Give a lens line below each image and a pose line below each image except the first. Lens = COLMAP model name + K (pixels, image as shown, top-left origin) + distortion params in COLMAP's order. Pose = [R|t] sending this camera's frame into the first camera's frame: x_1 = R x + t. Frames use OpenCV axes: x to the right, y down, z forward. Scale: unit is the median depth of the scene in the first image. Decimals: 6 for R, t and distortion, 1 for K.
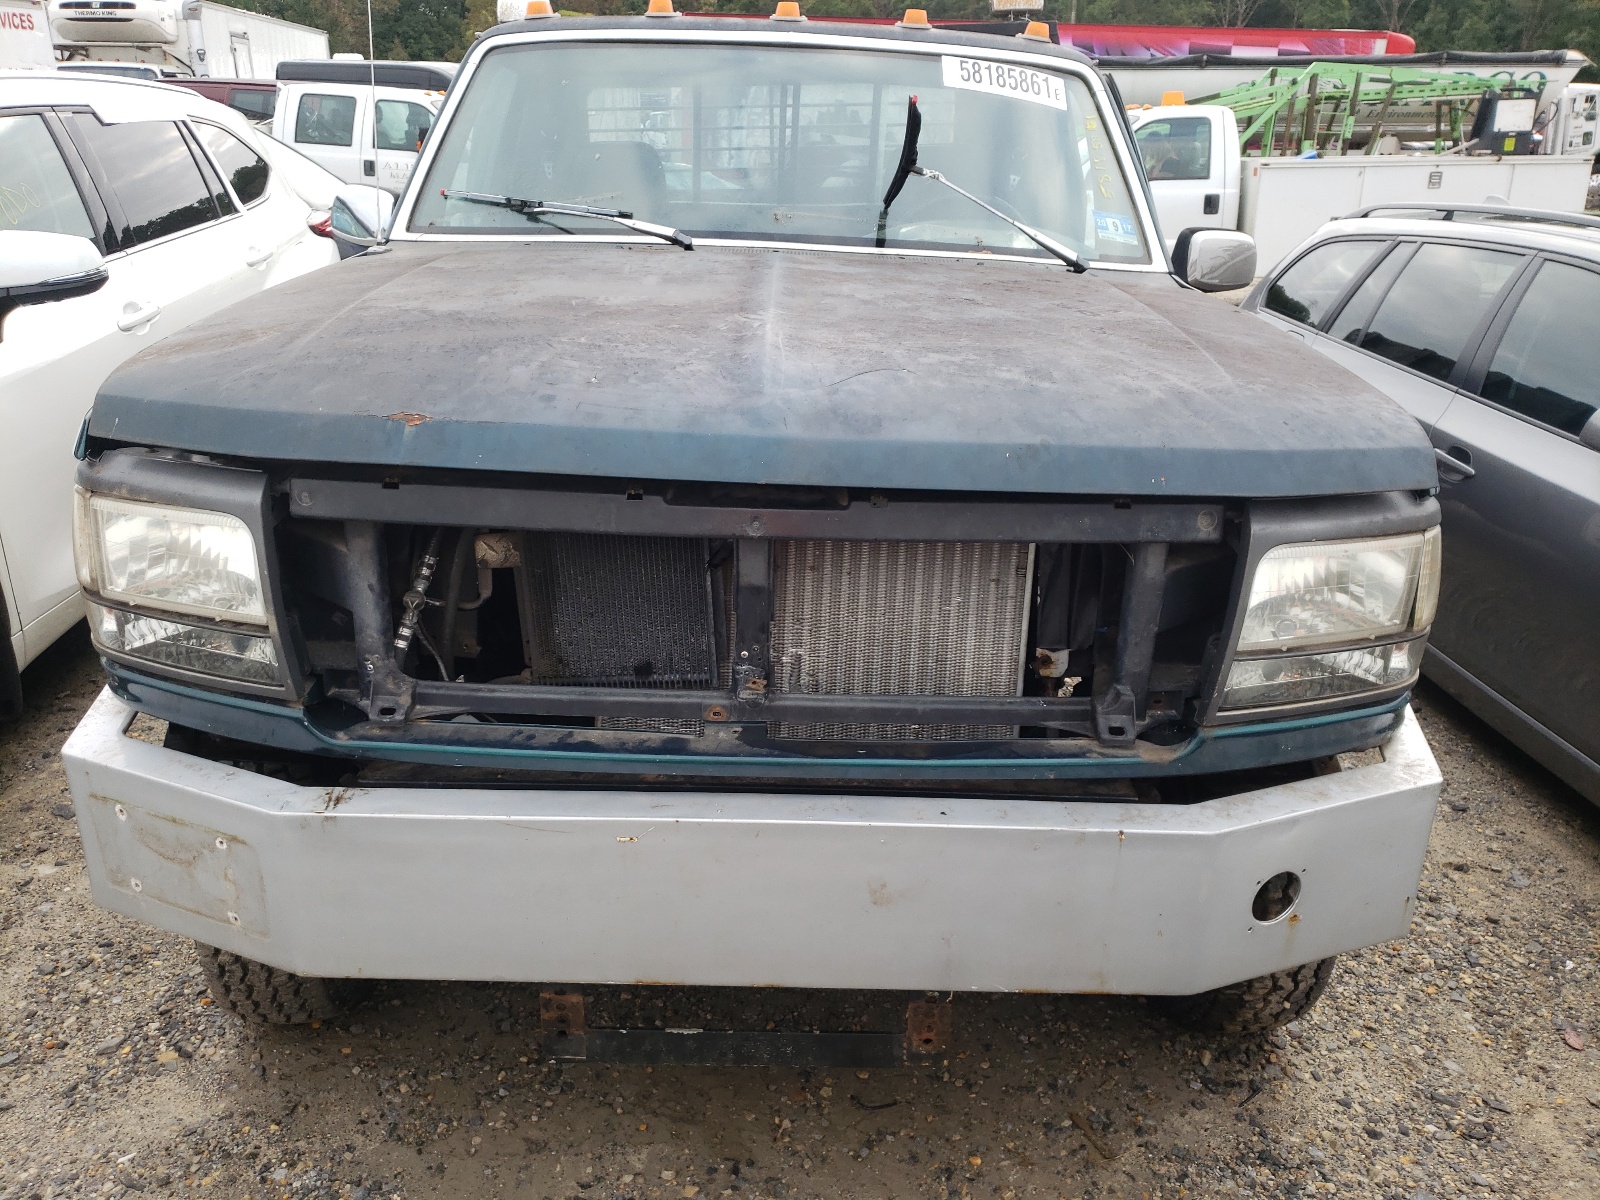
lens RADIAL K [[1217.6, 0, 800.0], [0, 1217.6, 600.0], [0, 0, 1]] dist [0.148613, -0.343318]
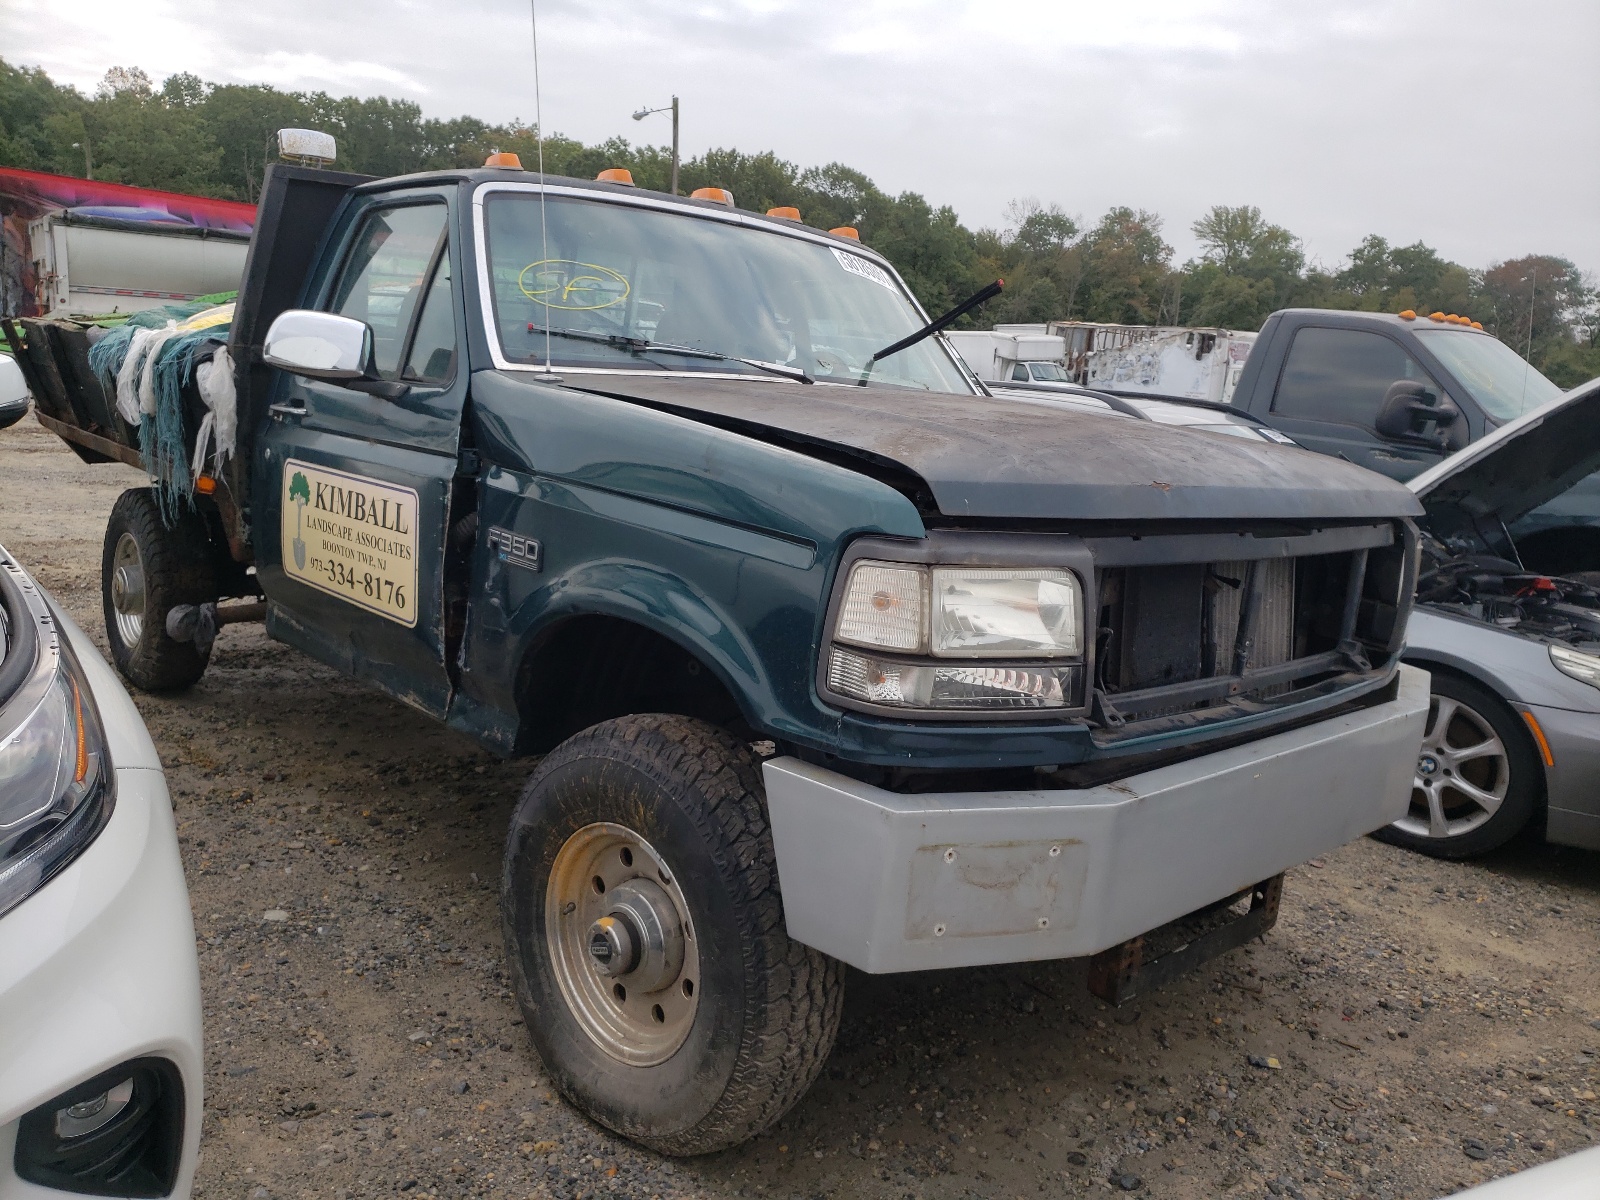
lens RADIAL K [[1217.6, 0, 800.0], [0, 1217.6, 600.0], [0, 0, 1]] dist [0.148613, -0.343318]
pose [[0.749014, -0.093548, 0.655916, -1.380833], [0.180296, 0.981401, -0.065918, -0.004618], [-0.637551, 0.167632, 0.751950, 0.229499]]
